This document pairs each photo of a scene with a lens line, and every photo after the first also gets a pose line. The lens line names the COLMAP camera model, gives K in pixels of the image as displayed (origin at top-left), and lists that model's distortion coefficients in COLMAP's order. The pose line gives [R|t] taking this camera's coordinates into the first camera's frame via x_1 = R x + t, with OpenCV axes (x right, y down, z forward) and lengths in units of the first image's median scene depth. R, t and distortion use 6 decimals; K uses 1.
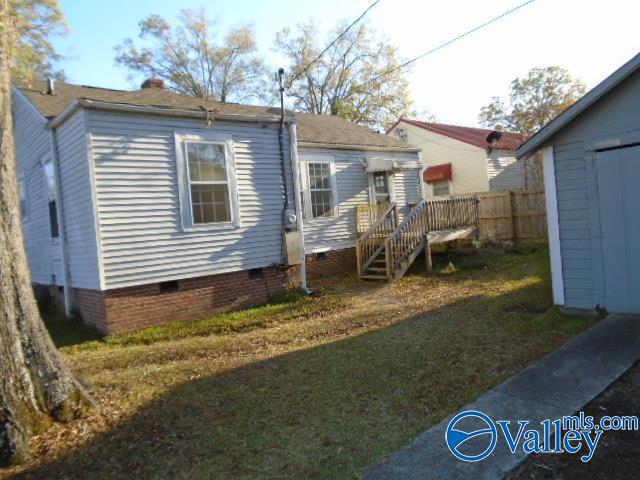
lens RADIAL K [[493.6, 0, 320.0], [0, 493.6, 240.0], [0, 0, 1]] dist [-0.006580, 0.007113]
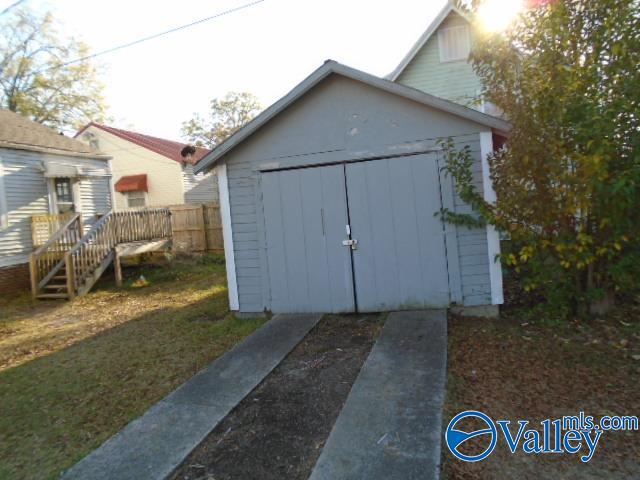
lens RADIAL K [[493.6, 0, 320.0], [0, 493.6, 240.0], [0, 0, 1]] dist [-0.006580, 0.007113]
pose [[0.835065, -0.003274, 0.550142, 0.021234], [0.016681, 0.999673, -0.019370, 0.000159], [-0.549898, 0.025352, 0.834847, -0.008532]]
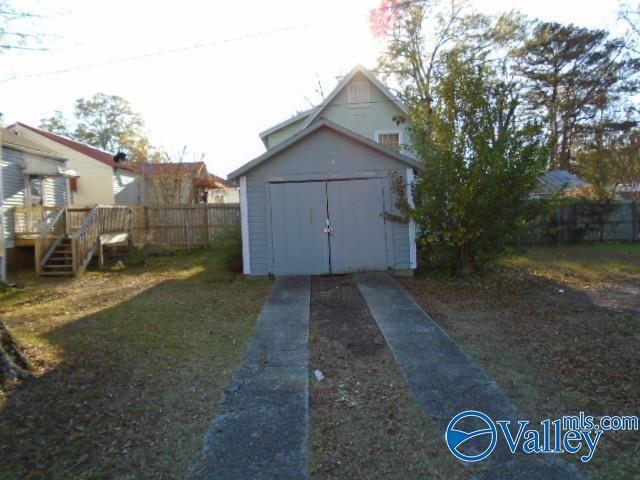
lens RADIAL K [[493.6, 0, 320.0], [0, 493.6, 240.0], [0, 0, 1]] dist [-0.006580, 0.007113]
pose [[0.649555, 0.035371, 0.759491, -0.296771], [-0.001554, 0.998977, -0.045195, 0.045561], [-0.760313, 0.028176, 0.648946, -0.117741]]
